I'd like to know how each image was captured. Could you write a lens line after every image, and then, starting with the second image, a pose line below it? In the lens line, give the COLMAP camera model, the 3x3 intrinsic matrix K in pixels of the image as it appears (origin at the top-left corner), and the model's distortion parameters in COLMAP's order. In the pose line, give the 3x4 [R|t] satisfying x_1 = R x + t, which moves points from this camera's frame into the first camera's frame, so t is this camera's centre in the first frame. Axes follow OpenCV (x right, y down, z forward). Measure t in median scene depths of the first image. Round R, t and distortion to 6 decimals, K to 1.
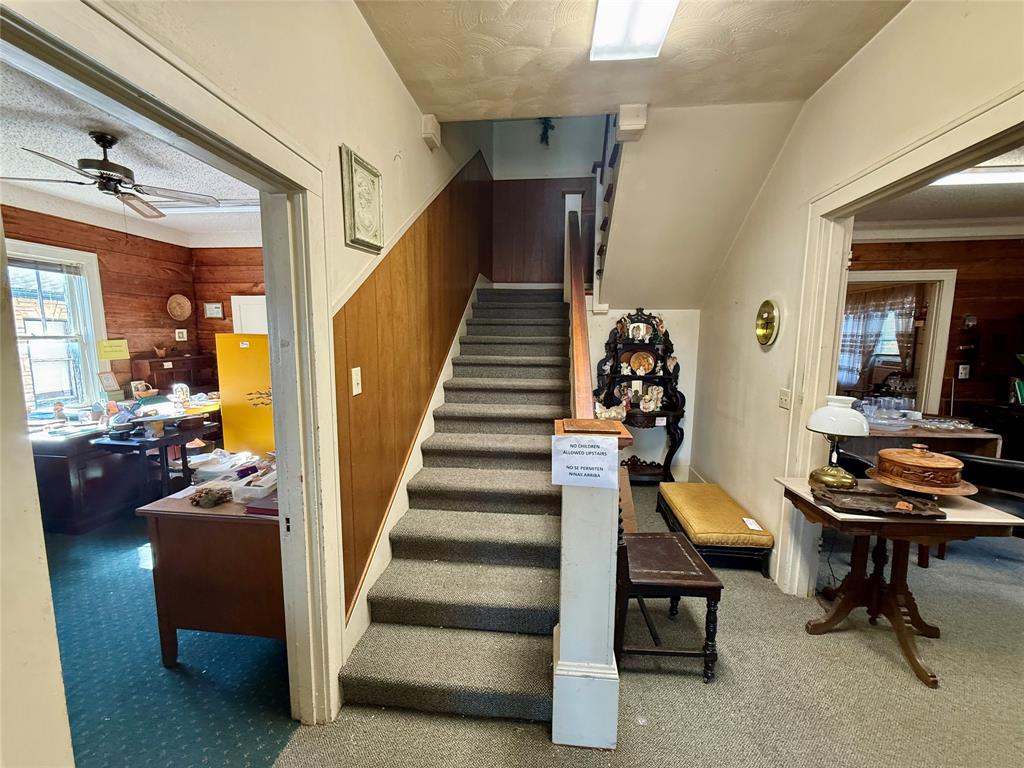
lens RADIAL K [[409.5, 0, 510.2], [0, 409.5, 383.6], [0, 0, 1]] dist [0.003036, 0.000794]
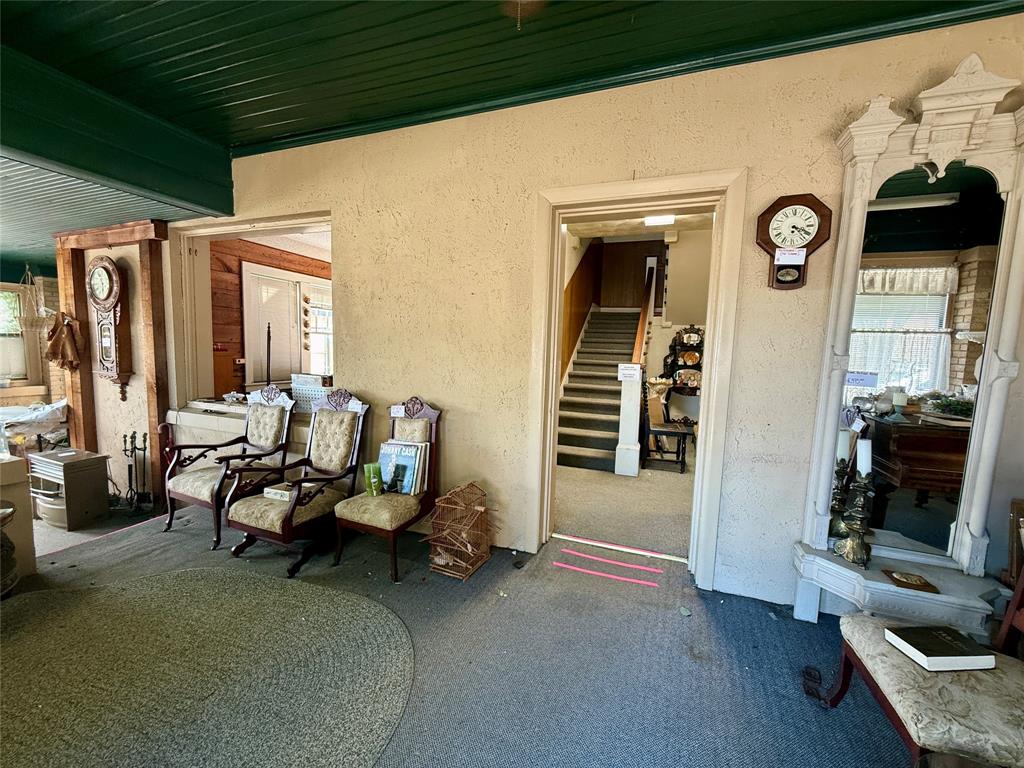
lens RADIAL K [[409.5, 0, 512.5], [0, 409.5, 386.8], [0, 0, 1]] dist [0.003036, 0.000794]
pose [[0.969384, 0.048741, -0.240663, 0.028865], [-0.057100, 0.997979, -0.027876, 0.151625], [0.238818, 0.040764, 0.970208, -0.753007]]
